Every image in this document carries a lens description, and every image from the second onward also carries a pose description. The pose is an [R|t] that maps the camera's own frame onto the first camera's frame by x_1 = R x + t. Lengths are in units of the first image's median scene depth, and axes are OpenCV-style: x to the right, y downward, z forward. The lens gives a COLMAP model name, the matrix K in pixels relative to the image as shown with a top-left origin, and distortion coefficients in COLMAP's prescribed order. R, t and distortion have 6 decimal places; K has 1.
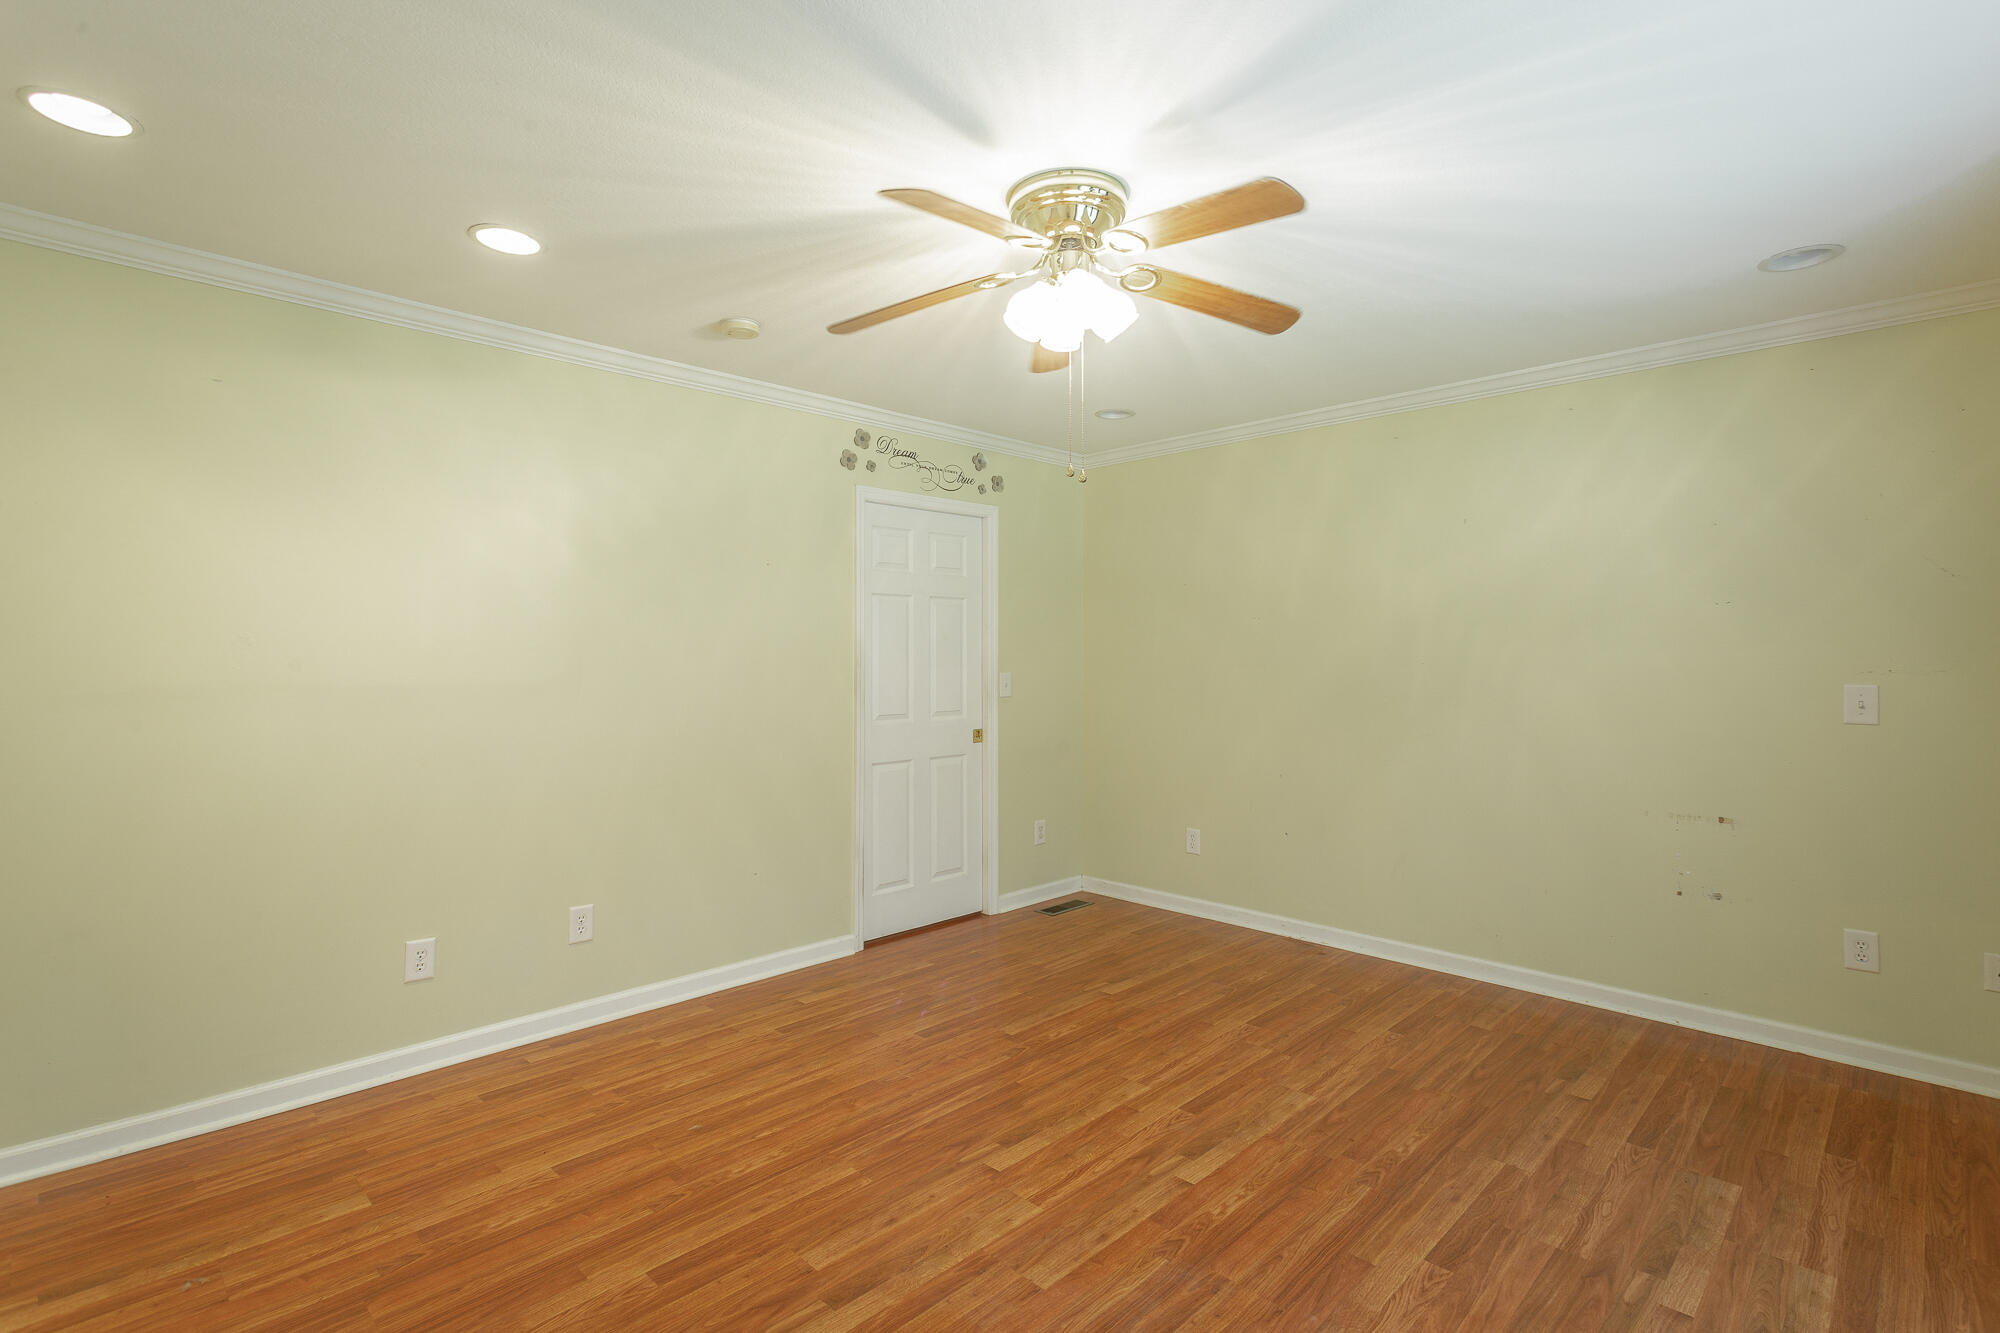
lens RADIAL K [[962.1, 0, 1012.8], [0, 962.1, 656.2], [0, 0, 1]] dist [0.002862, -0.000654]
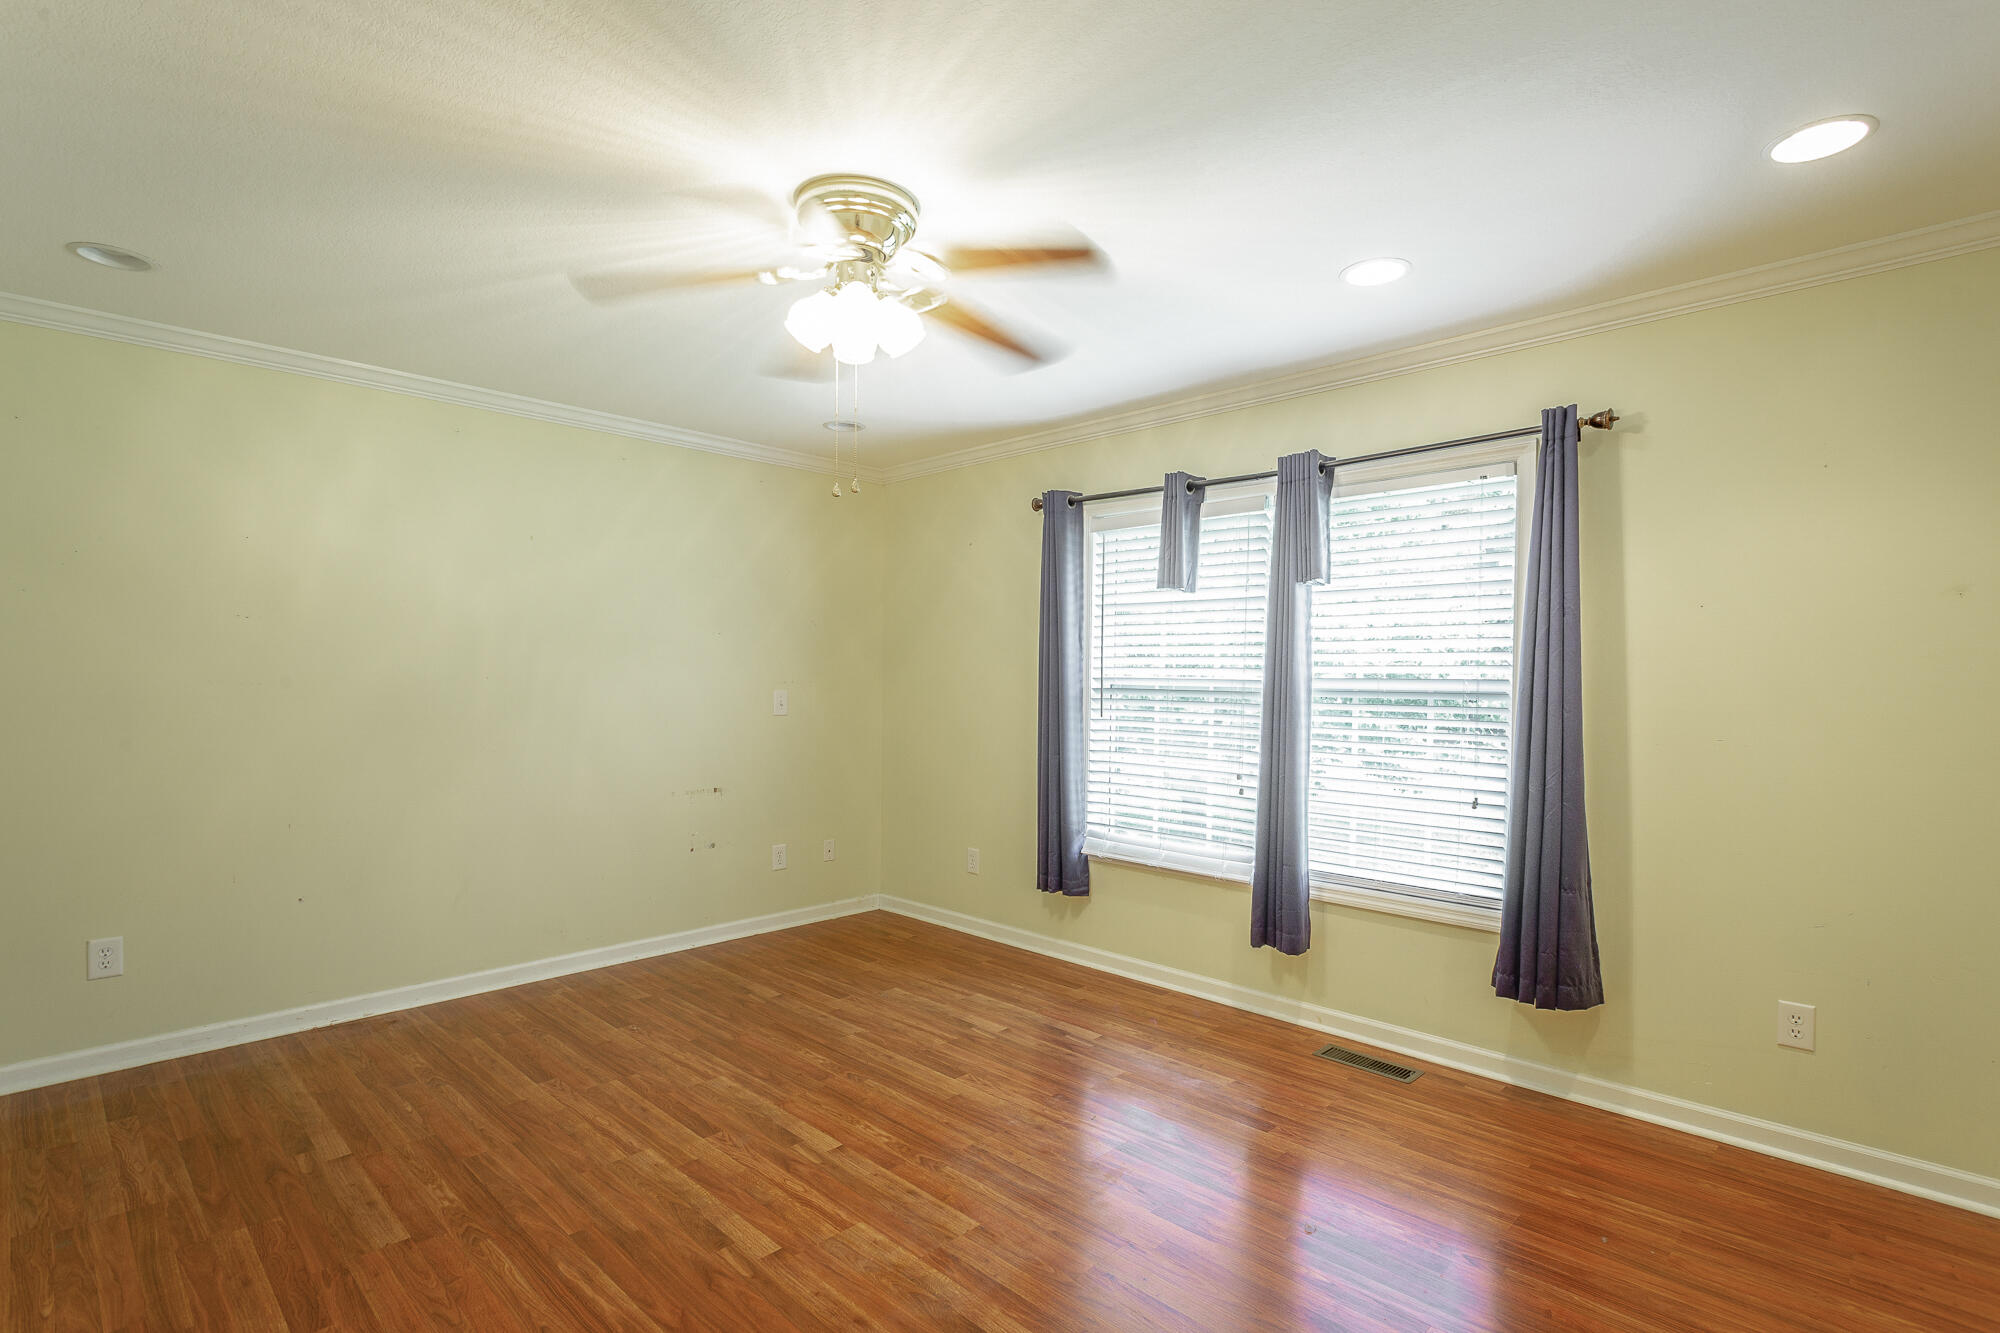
lens RADIAL K [[962.1, 0, 1012.5], [0, 962.1, 677.4], [0, 0, 1]] dist [0.002862, -0.000654]
pose [[-0.010772, -0.004091, 0.999934, -0.764652], [-0.006977, 0.999968, 0.004016, -0.002978], [-0.999918, -0.006933, -0.010800, 0.666705]]
